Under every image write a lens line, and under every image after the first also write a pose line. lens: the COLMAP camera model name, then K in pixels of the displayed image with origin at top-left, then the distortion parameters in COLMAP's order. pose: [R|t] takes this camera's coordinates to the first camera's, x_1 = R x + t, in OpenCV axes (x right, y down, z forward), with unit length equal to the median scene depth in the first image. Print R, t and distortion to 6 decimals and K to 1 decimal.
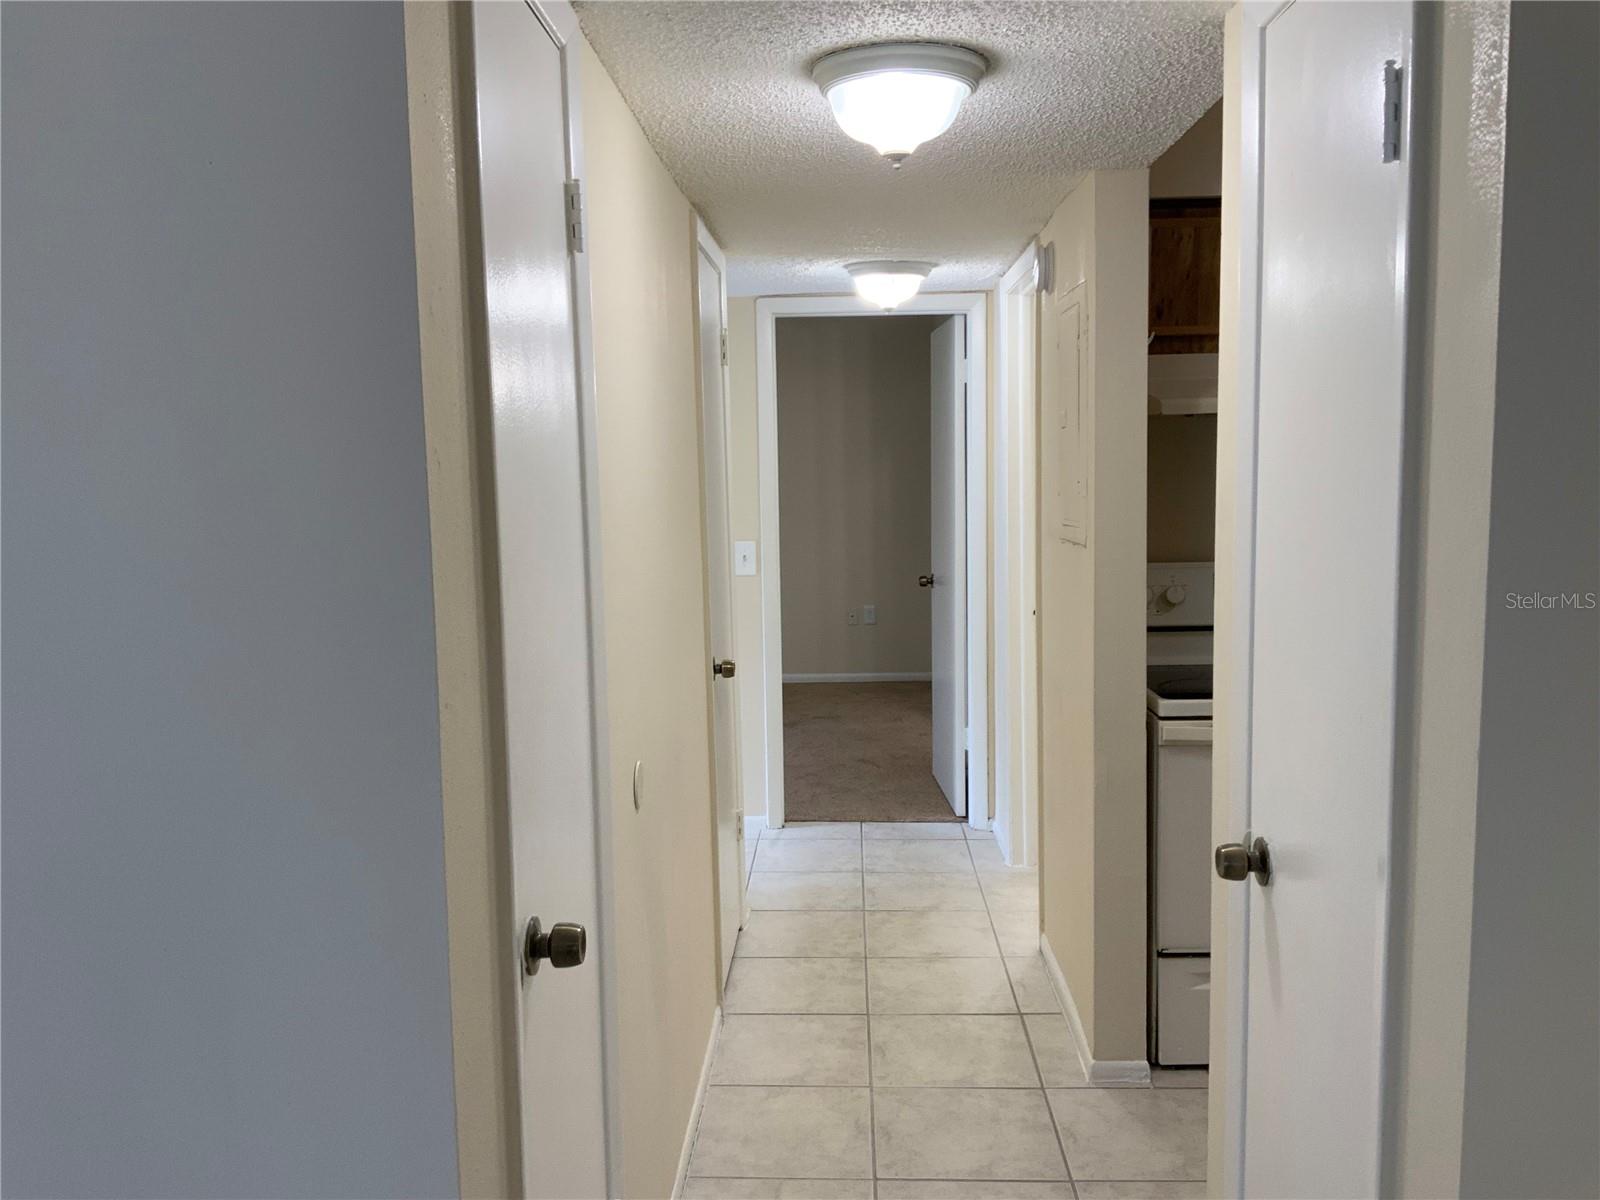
lens RADIAL K [[1341.7, 0, 794.0], [0, 1341.7, 604.4], [0, 0, 1]] dist [0.093432, -0.203421]
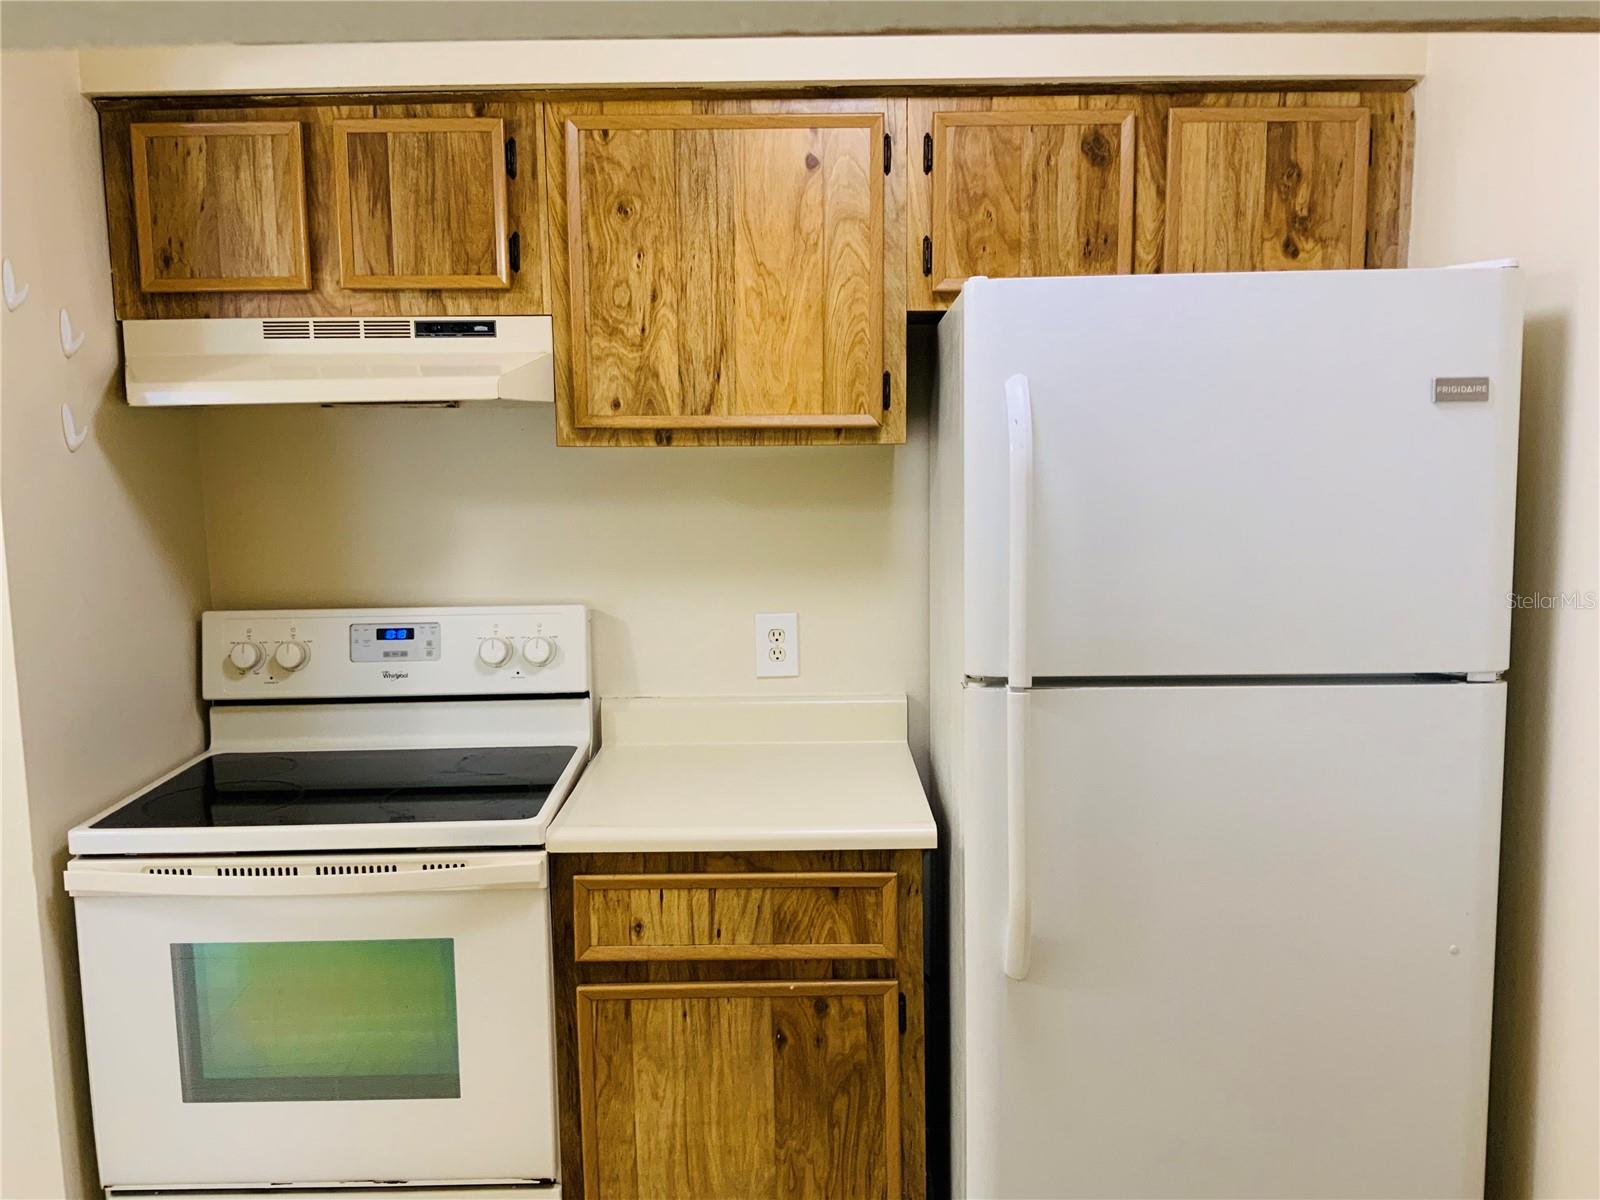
lens RADIAL K [[1341.7, 0, 794.0], [0, 1341.7, 604.4], [0, 0, 1]] dist [0.093432, -0.203421]
pose [[0.998535, -0.005849, 0.053801, 0.465579], [0.004851, 0.999814, 0.018677, -0.042024], [-0.053900, -0.018389, 0.998377, 0.240496]]
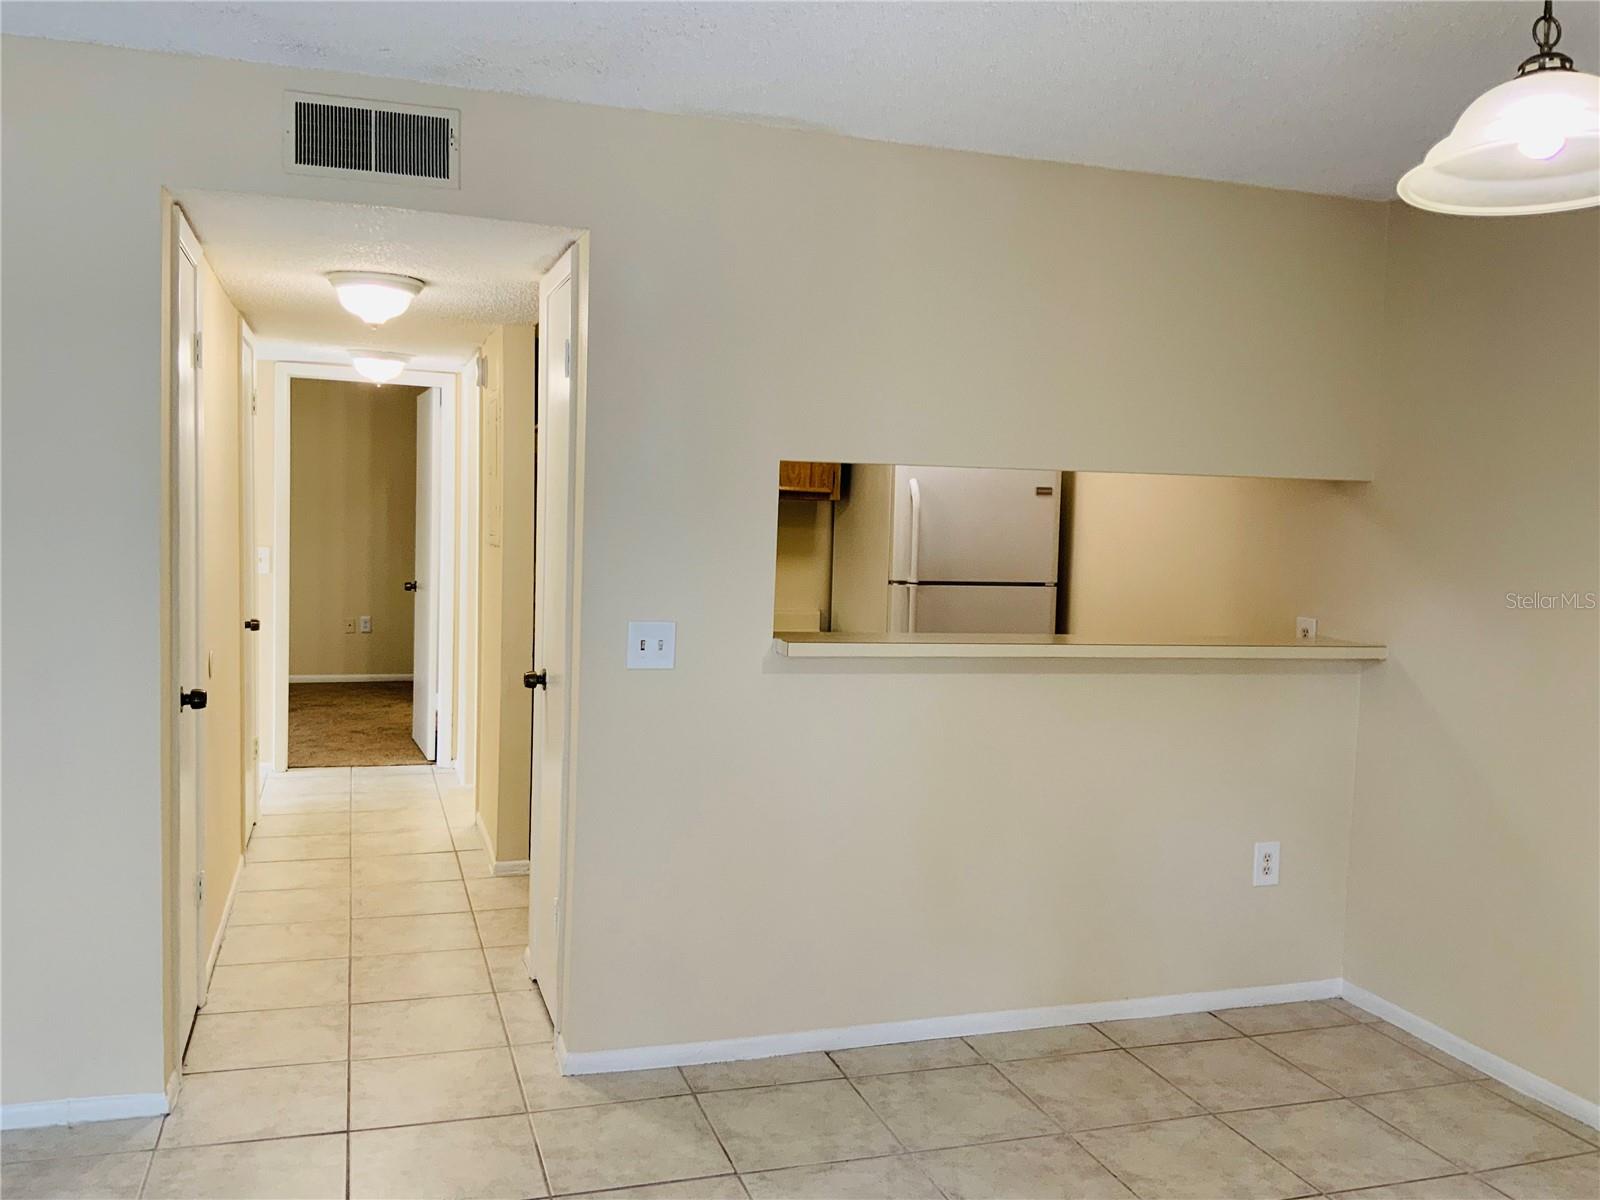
lens RADIAL K [[1341.7, 0, 794.0], [0, 1341.7, 604.4], [0, 0, 1]] dist [0.093432, -0.203421]
pose [[0.936293, 0.023566, 0.350429, -0.015756], [-0.011786, 0.999293, -0.035711, 0.065902], [-0.351022, 0.029306, 0.935908, -0.529869]]
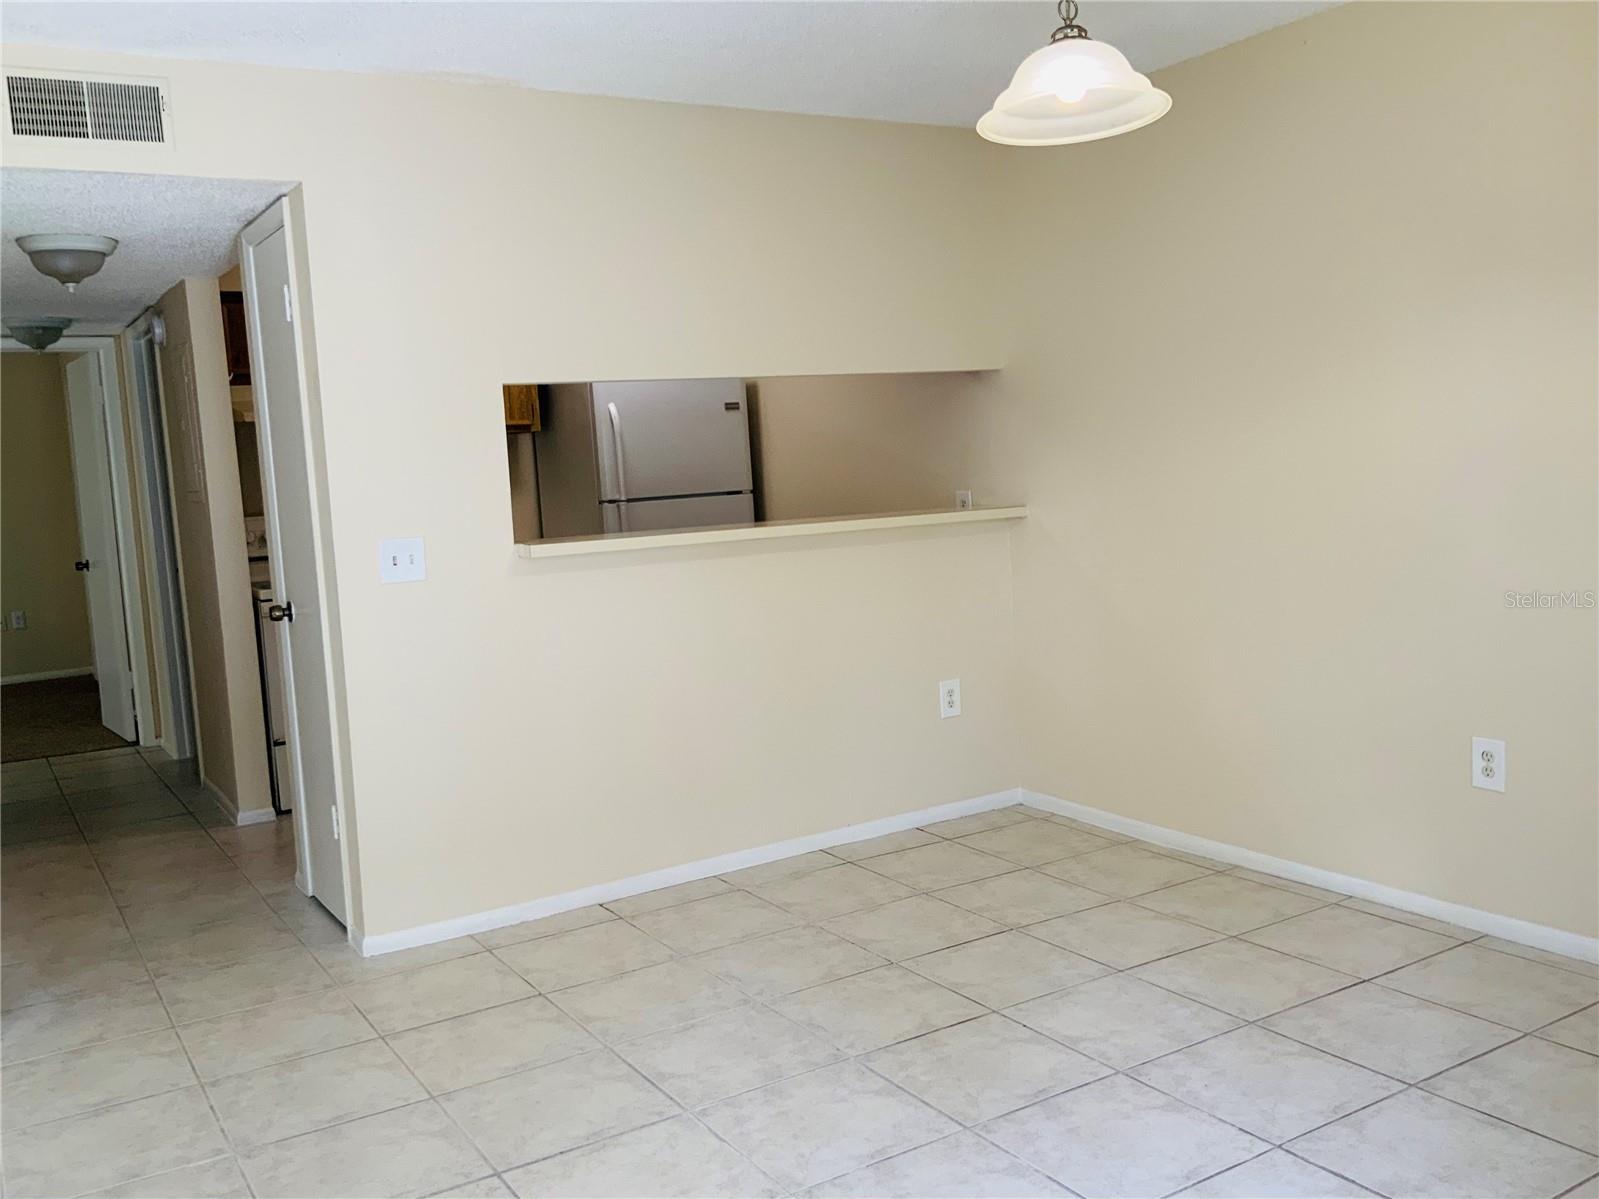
lens RADIAL K [[1405.2, 0, 799.5], [0, 1405.2, 599.5], [0, 0, 1]] dist [0.104331, -0.236211]
pose [[0.829418, -0.085487, 0.552048, -0.118149], [0.099546, 0.995023, 0.004521, 0.112643], [-0.549687, 0.051205, 0.833800, -0.671655]]
